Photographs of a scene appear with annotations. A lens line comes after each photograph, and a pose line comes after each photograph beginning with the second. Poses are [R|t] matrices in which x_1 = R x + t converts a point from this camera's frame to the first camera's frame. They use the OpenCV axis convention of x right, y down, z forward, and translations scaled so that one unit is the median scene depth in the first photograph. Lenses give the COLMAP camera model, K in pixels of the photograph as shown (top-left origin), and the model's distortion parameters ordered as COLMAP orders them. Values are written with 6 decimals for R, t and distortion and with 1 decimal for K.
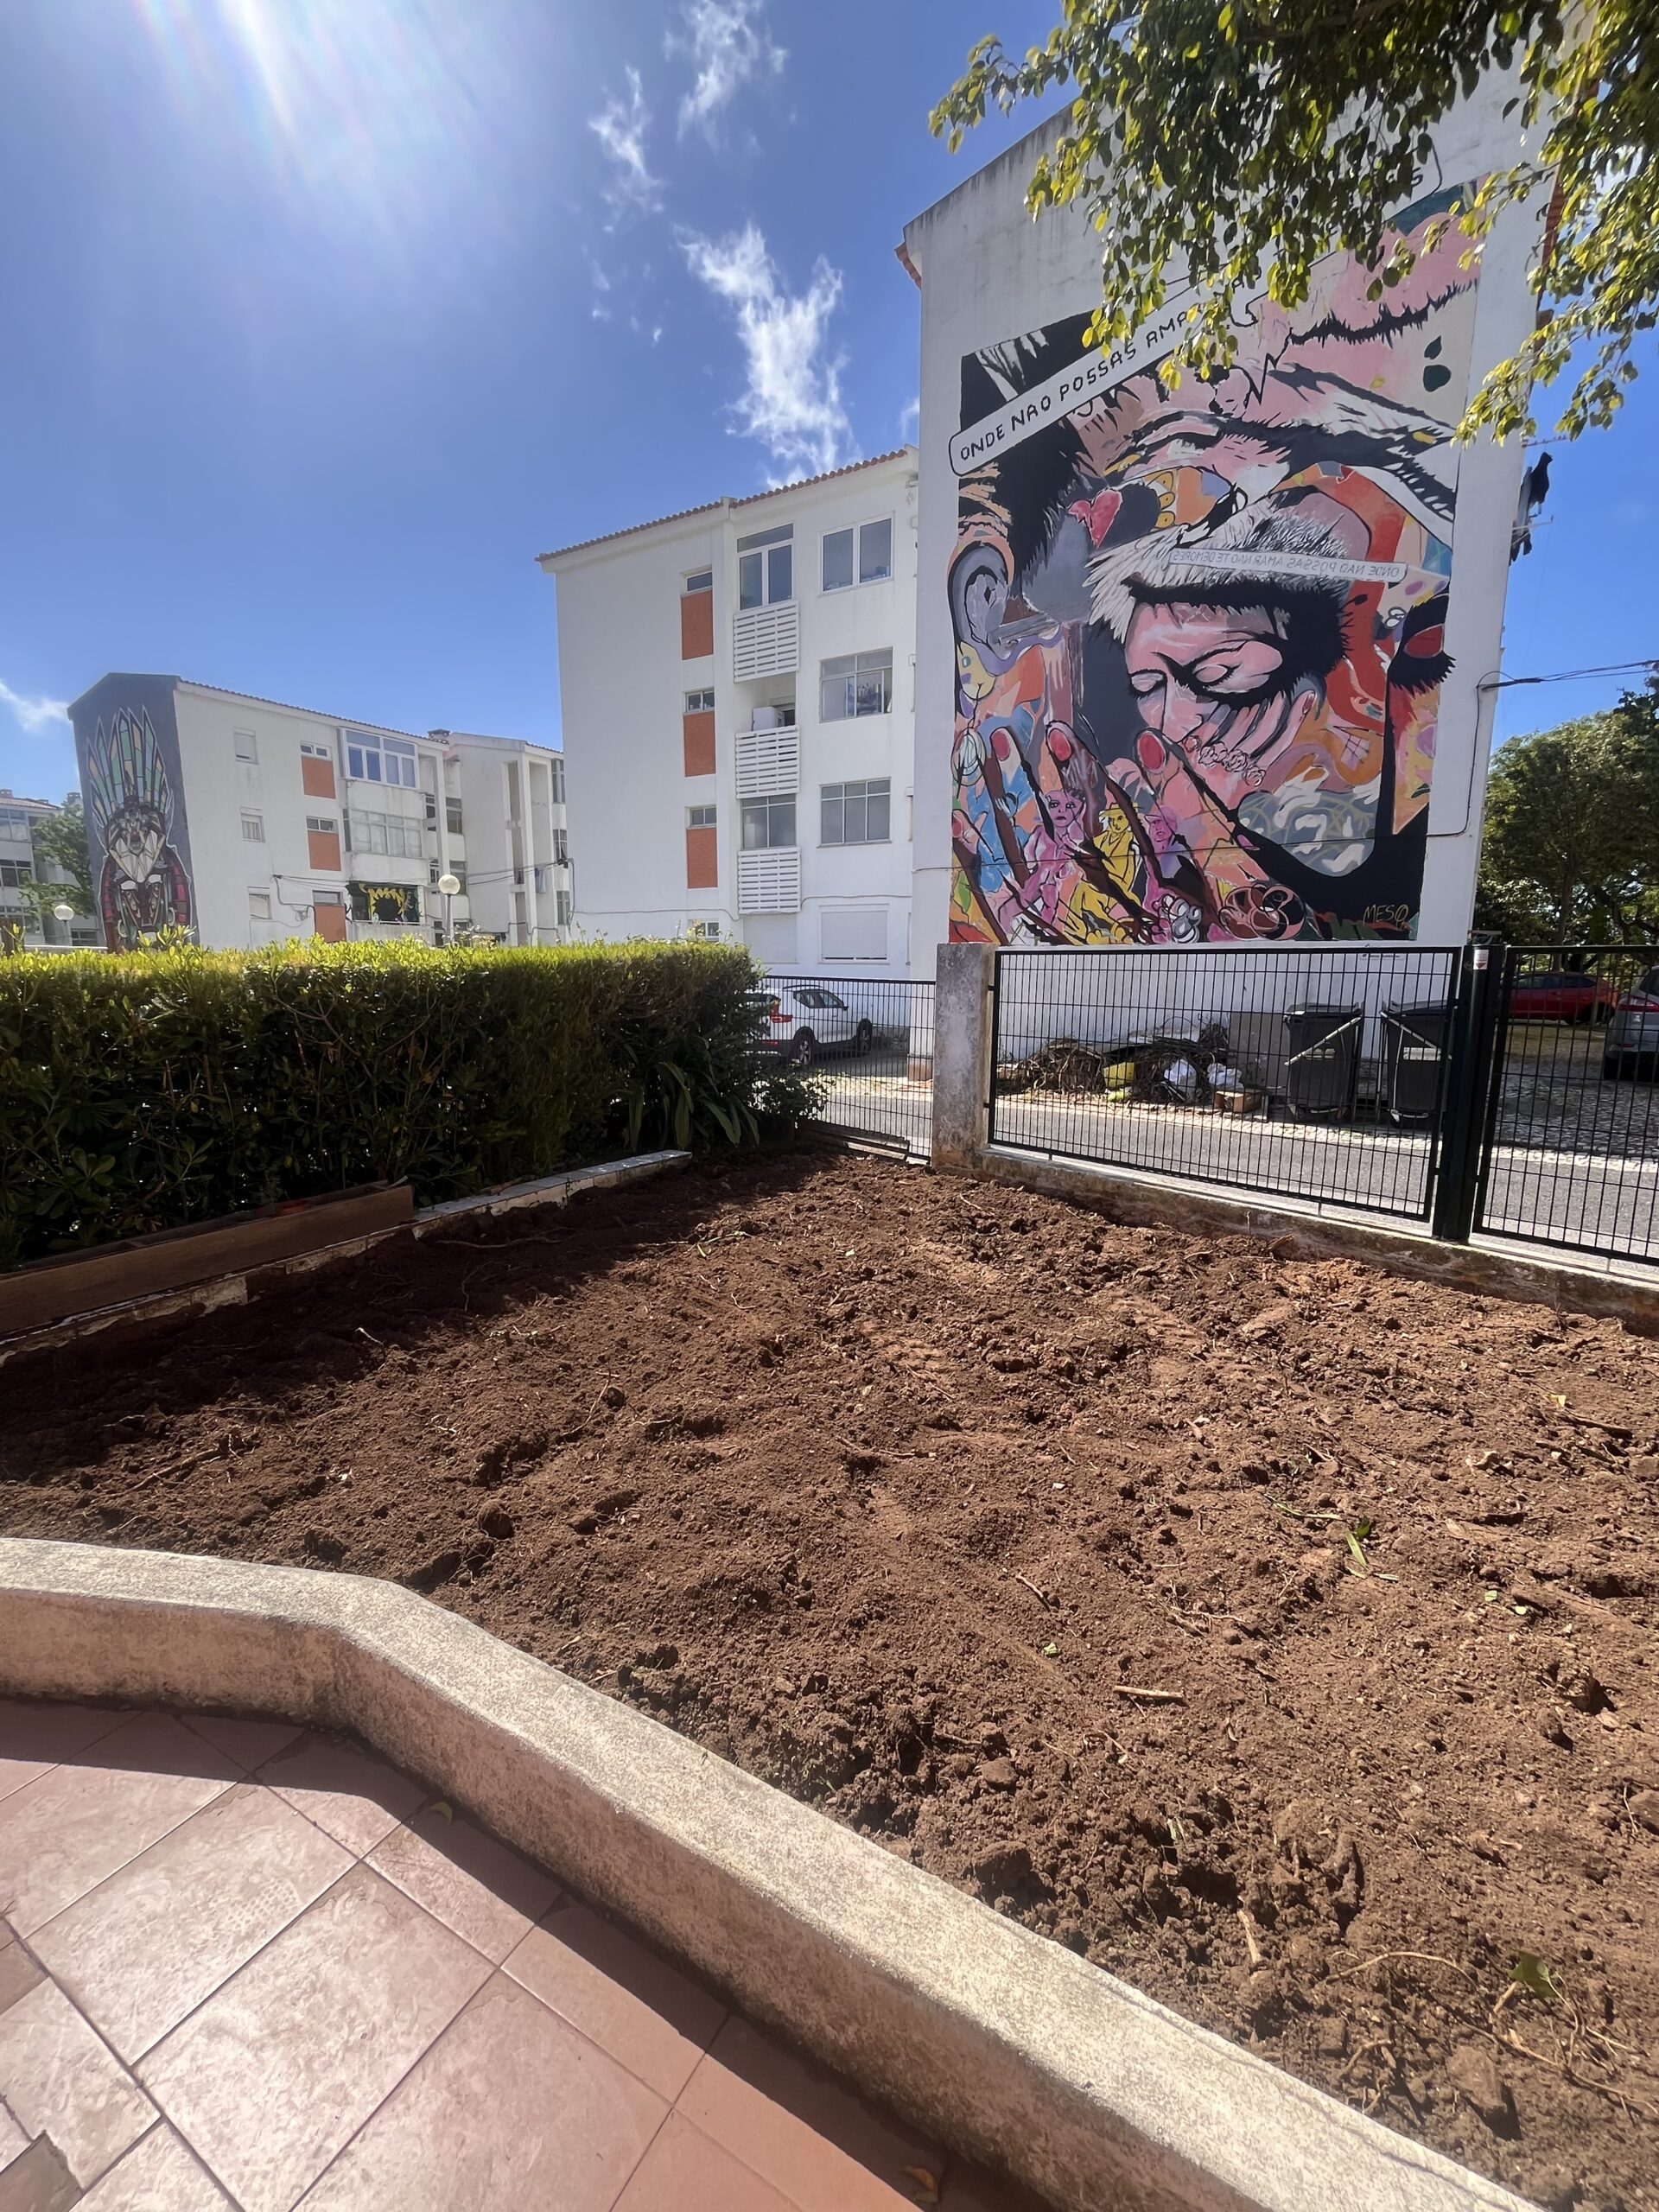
lens RADIAL K [[891.5, 0, 834.7], [0, 891.5, 1103.7], [0, 0, 1]] dist [0.000189, 0.000039]
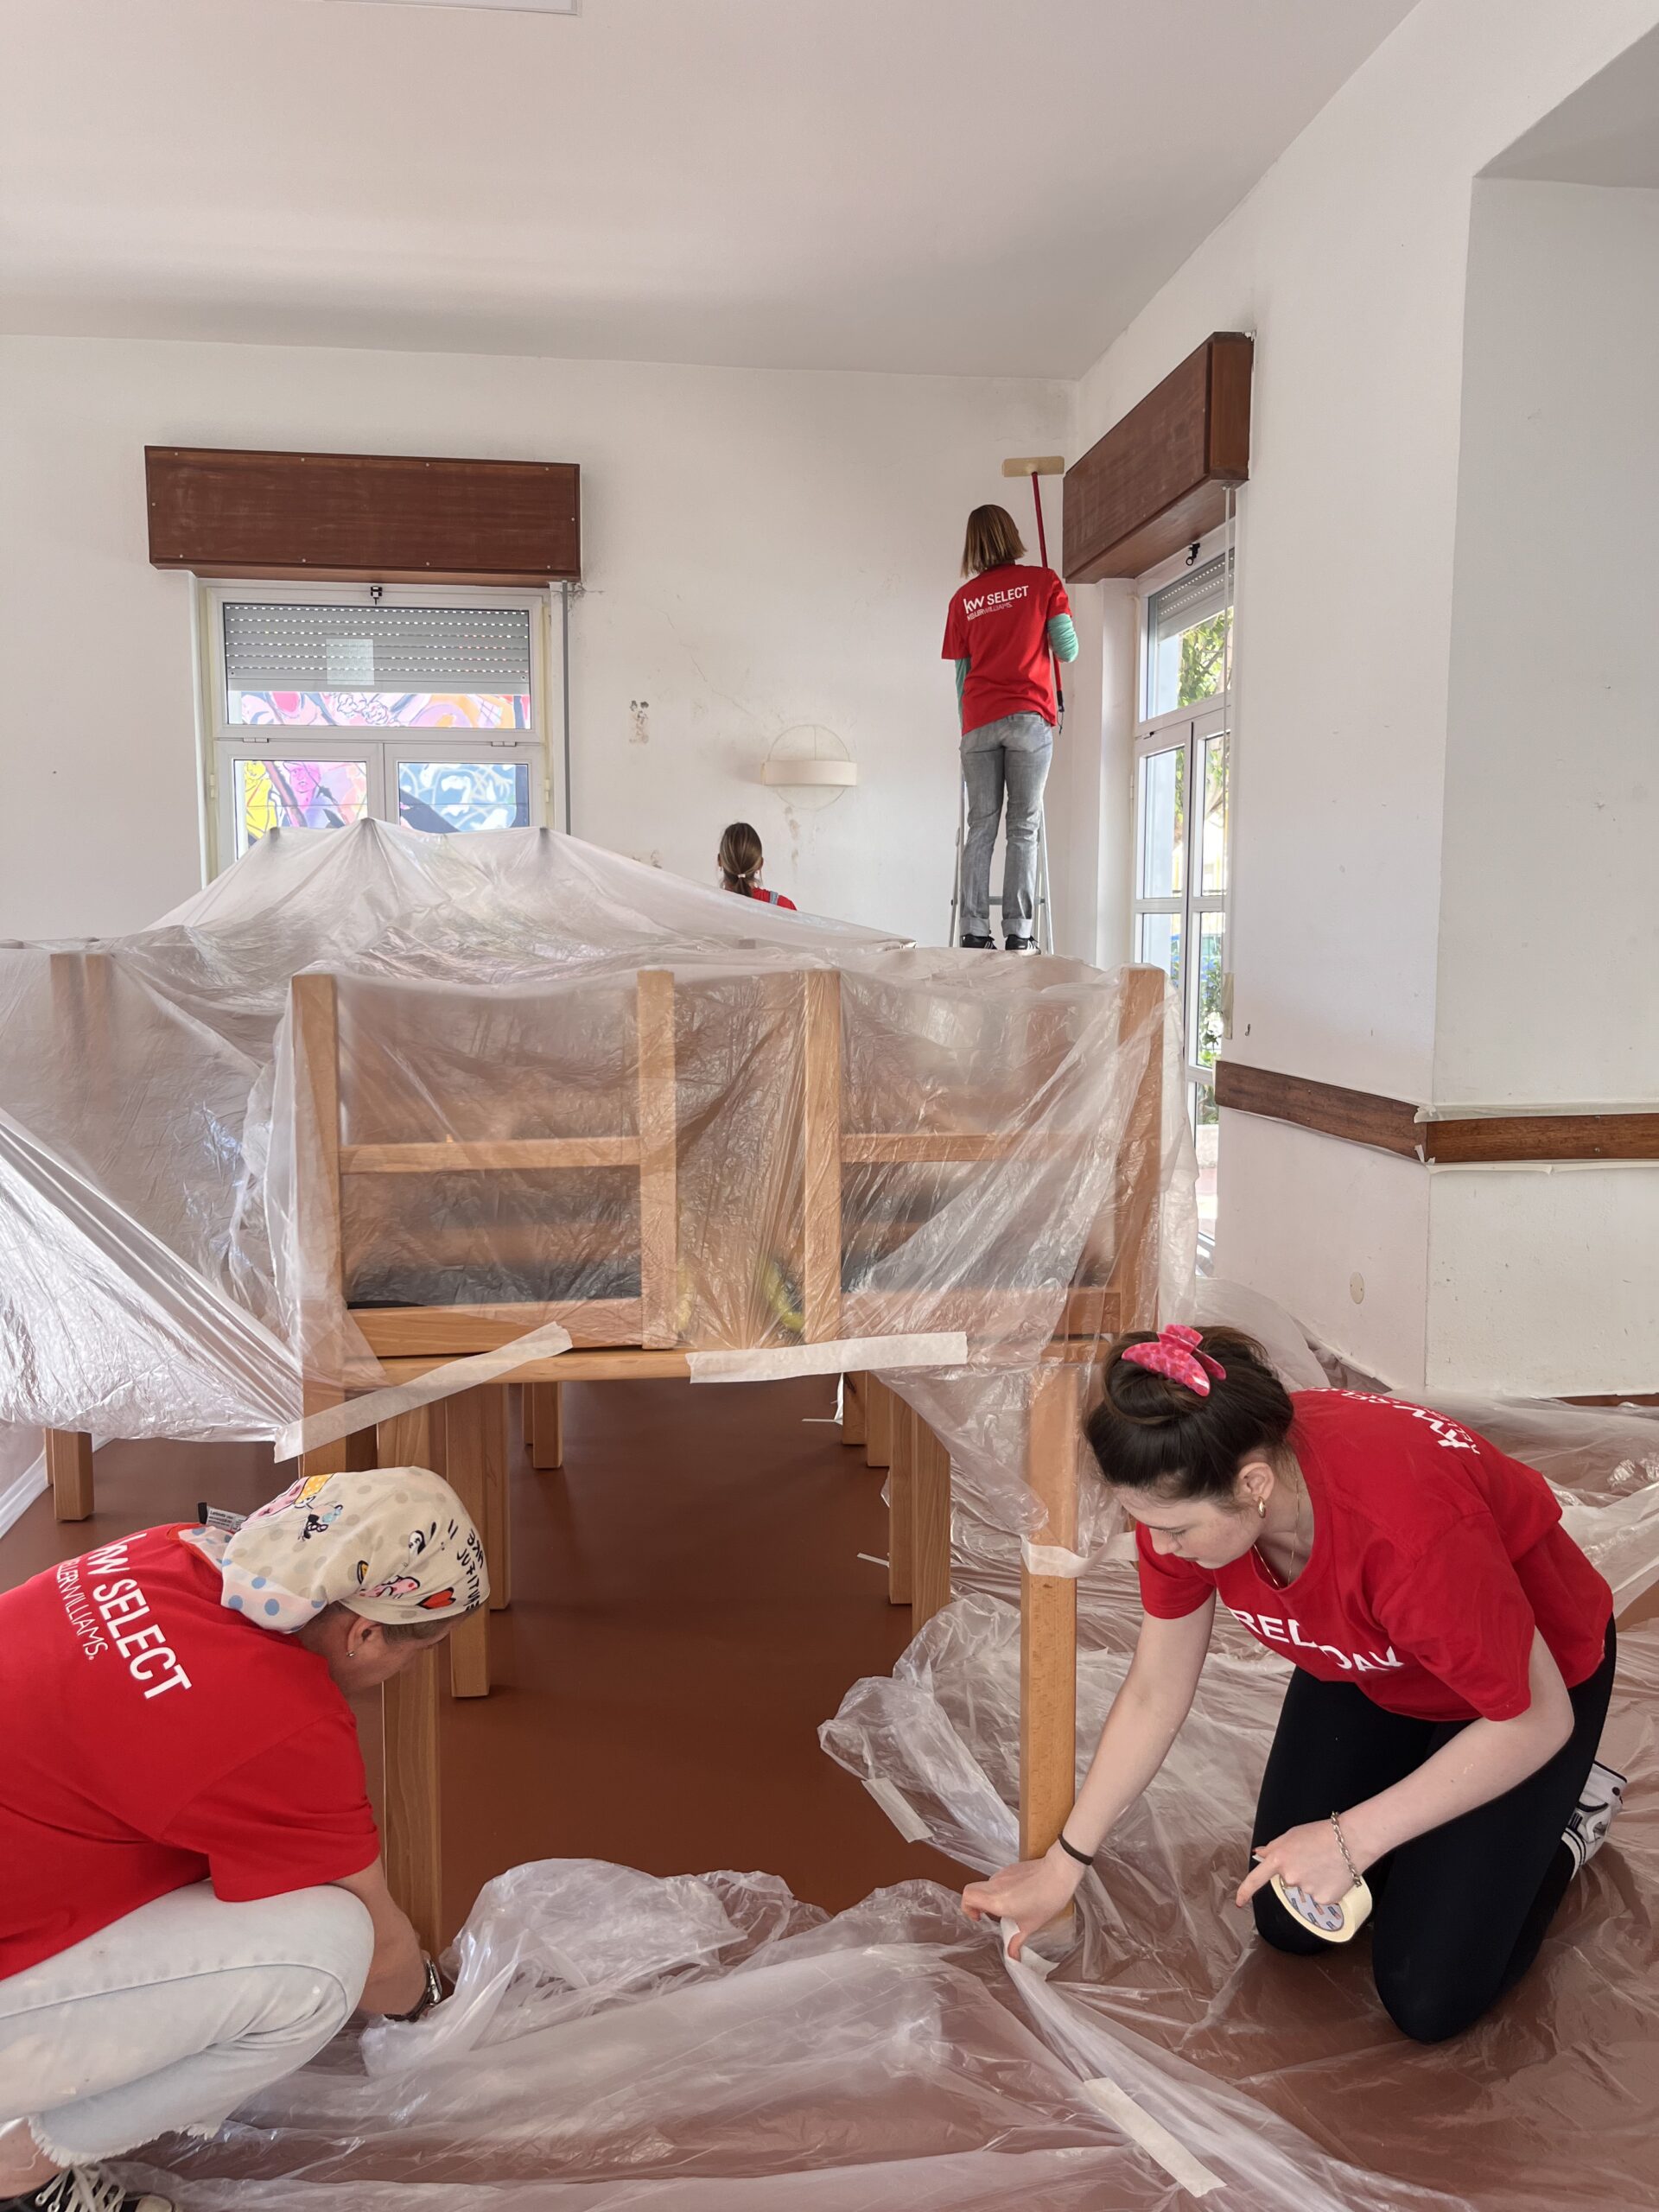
lens RADIAL K [[1667.0, 0, 829.8], [0, 1667.0, 1104.4], [0, 0, 1]] dist [-0.002337, -0.000251]
pose [[0.792258, -0.063483, 0.606874, -0.258982], [0.094069, 0.995390, -0.018679, 0.100078], [-0.602891, 0.071887, 0.794578, -0.644412]]
